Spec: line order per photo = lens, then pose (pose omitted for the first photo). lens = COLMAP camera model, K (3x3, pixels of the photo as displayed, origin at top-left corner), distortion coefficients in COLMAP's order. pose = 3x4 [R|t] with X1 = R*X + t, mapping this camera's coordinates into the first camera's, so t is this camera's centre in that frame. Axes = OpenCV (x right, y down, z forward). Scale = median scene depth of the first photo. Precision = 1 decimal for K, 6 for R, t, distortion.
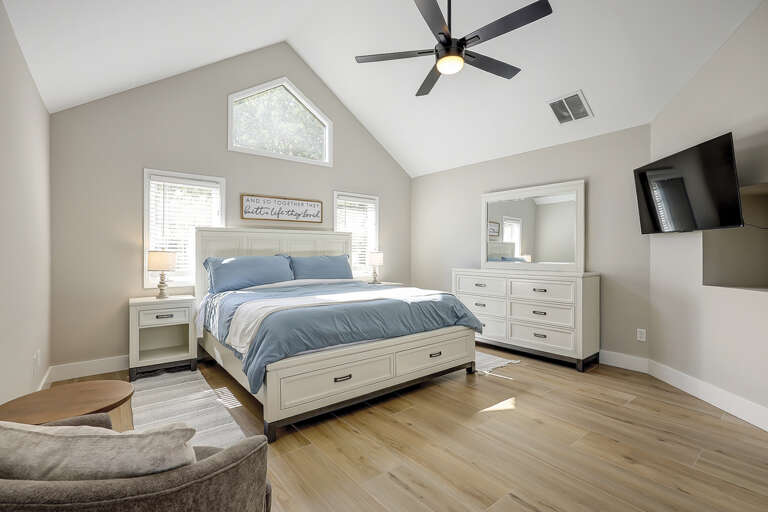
lens RADIAL K [[347.9, 0, 384.0], [0, 347.9, 256.0], [0, 0, 1]] dist [-0.029505, -0.000095]
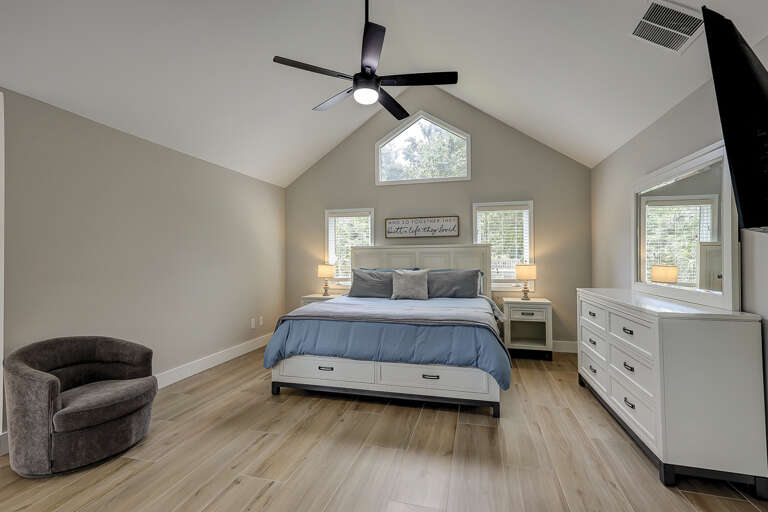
lens RADIAL K [[357.2, 0, 384.0], [0, 357.2, 256.0], [0, 0, 1]] dist [0.000373, -0.000051]
pose [[0.597145, -0.009326, -0.802079, 0.594392], [-0.001156, 0.999921, -0.012487, -0.025367], [0.802132, 0.008383, 0.597087, 0.209220]]
